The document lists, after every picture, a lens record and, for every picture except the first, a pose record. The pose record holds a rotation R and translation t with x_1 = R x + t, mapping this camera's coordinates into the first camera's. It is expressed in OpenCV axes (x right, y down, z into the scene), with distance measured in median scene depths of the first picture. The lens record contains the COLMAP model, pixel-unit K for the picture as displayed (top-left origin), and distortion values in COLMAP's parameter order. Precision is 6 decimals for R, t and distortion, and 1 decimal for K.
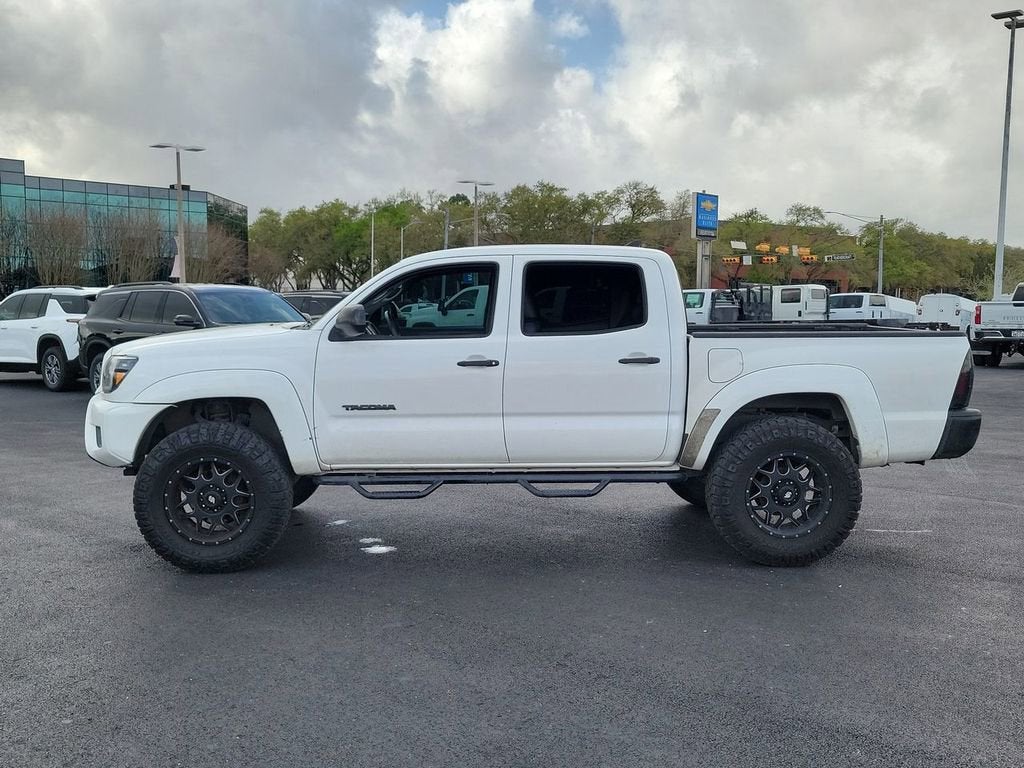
lens RADIAL K [[1043.9, 0, 508.8], [0, 1043.9, 390.0], [0, 0, 1]] dist [0.037491, 0.004647]
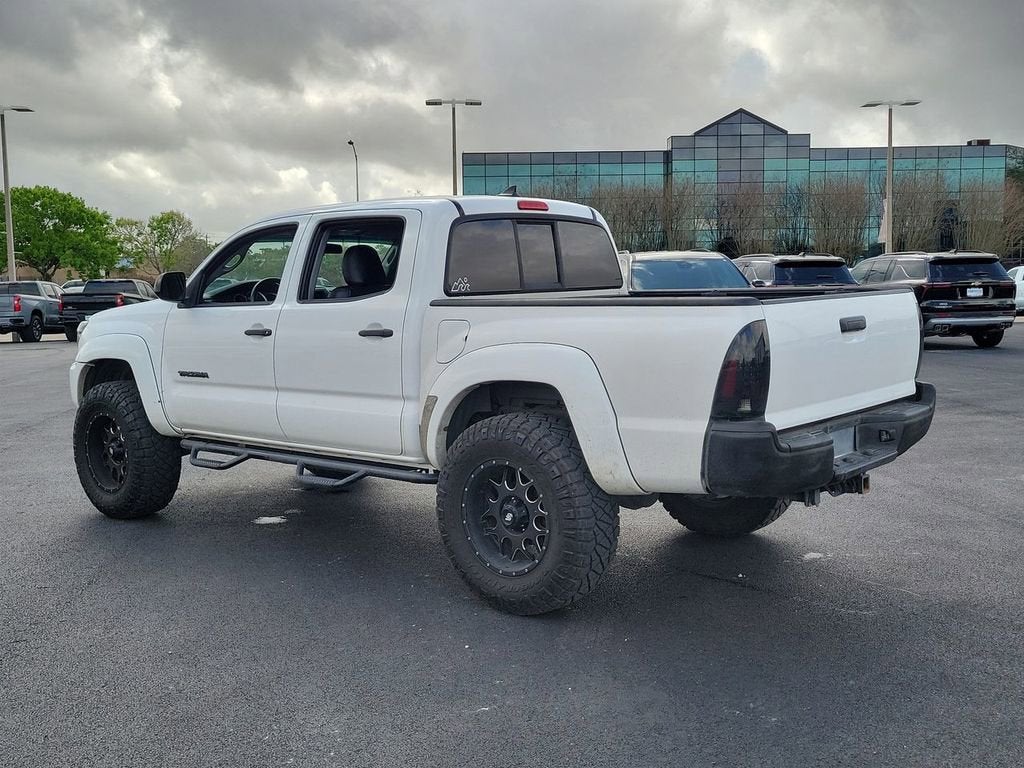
lens RADIAL K [[1077.6, 0, 511.5], [0, 1077.6, 365.9], [0, 0, 1]] dist [0.029053, 0.011074]
pose [[0.726660, 0.039136, -0.685881, 0.793094], [-0.035631, 0.999179, 0.019263, -0.022149], [0.686072, 0.010441, 0.727458, 0.443170]]
